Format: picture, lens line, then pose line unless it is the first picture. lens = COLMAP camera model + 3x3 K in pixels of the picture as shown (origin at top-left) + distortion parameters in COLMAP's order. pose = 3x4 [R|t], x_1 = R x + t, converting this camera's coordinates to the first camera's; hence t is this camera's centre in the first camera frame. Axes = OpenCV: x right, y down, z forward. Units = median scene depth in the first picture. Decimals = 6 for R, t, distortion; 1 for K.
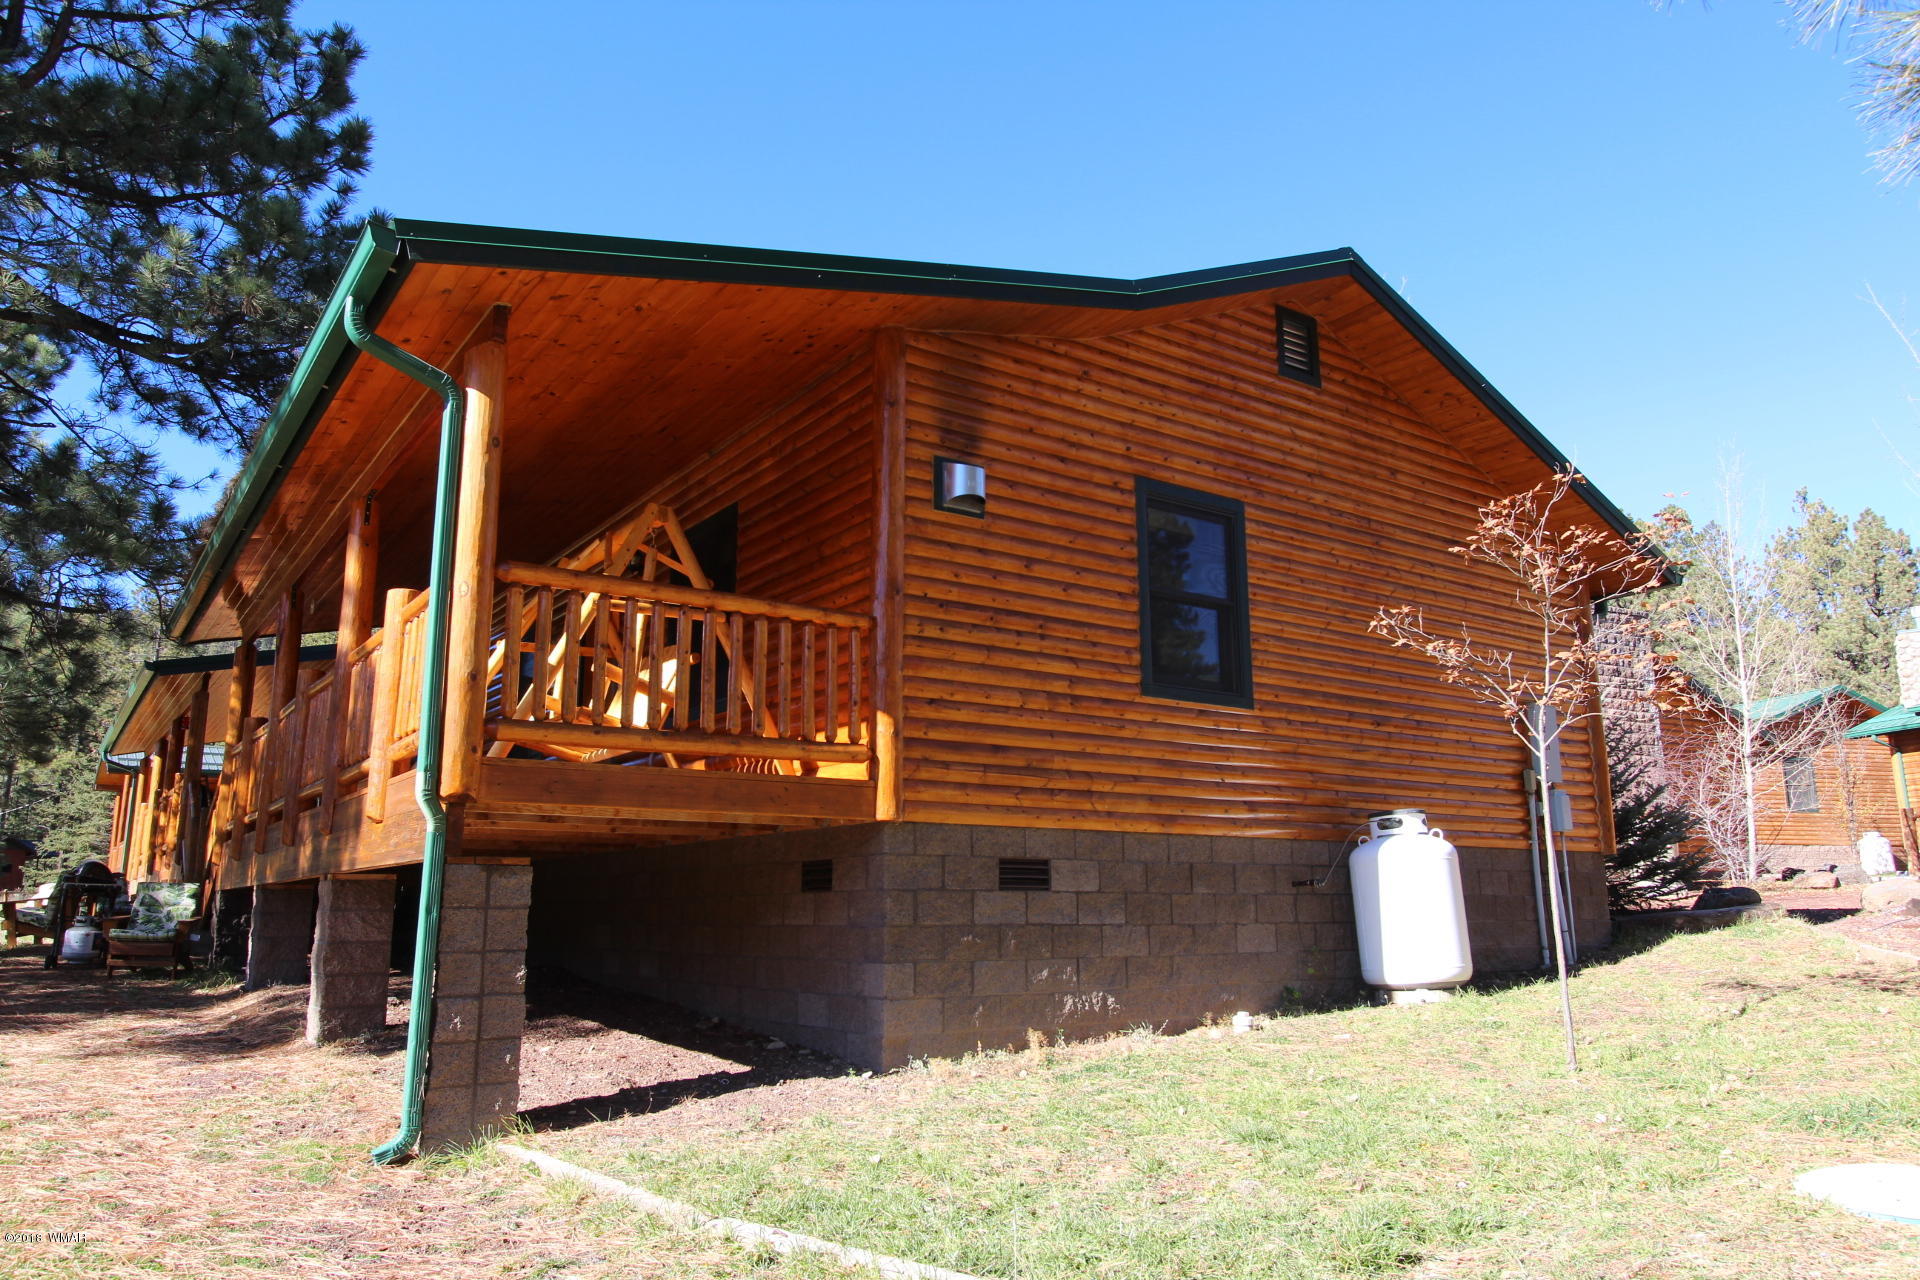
lens RADIAL K [[1320.1, 0, 960.0], [0, 1320.1, 640.0], [0, 0, 1]] dist [-0.009095, -0.000727]
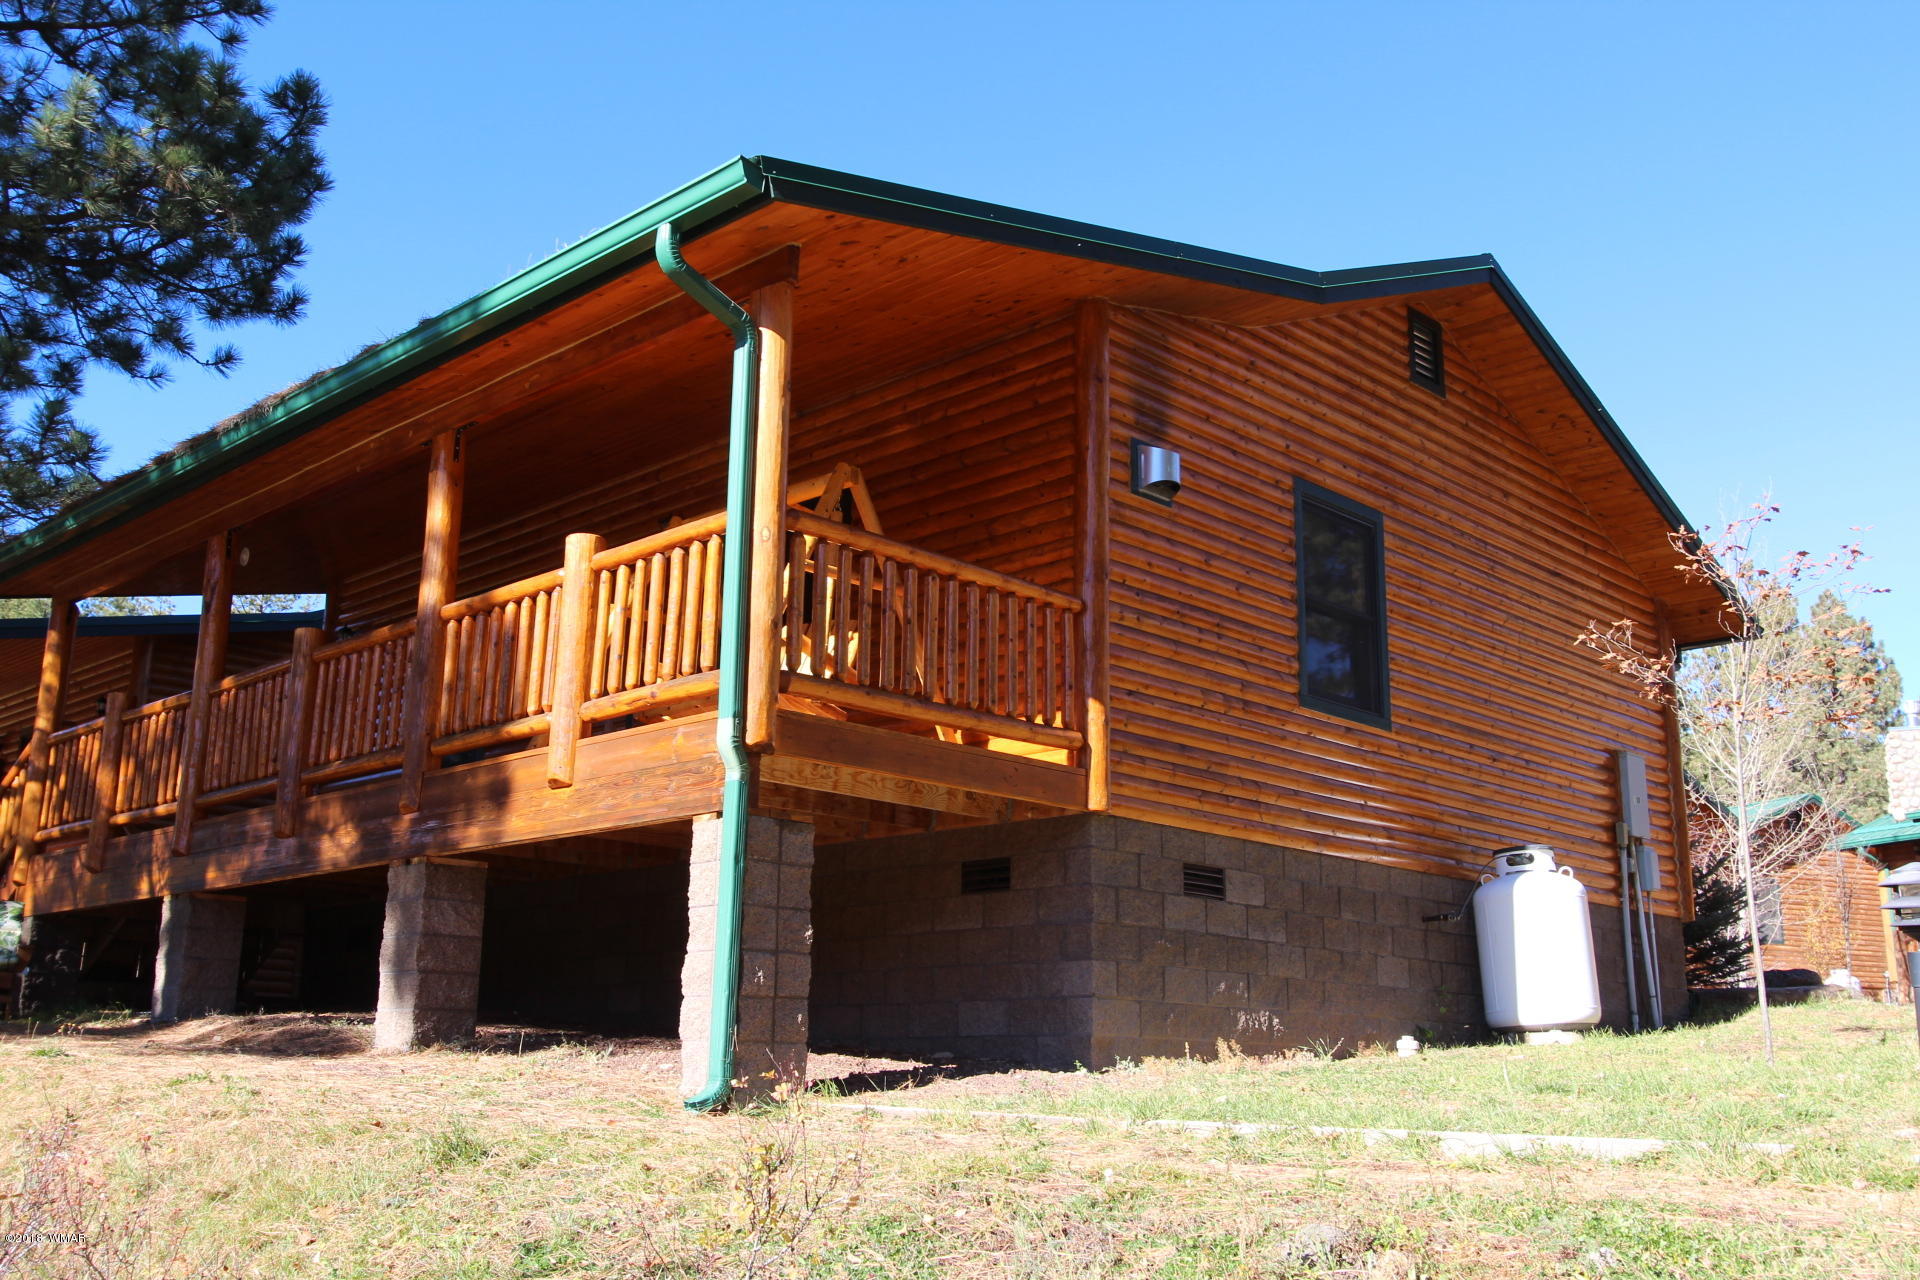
lens RADIAL K [[1845.7, 0, 952.8], [0, 1845.7, 637.9], [0, 0, 1]] dist [-0.003269, 0.045412]
pose [[0.981582, 0.063015, 0.180351, -0.339452], [-0.056201, 0.997508, -0.042650, 0.061835], [-0.182589, 0.031729, 0.982677, -0.249546]]
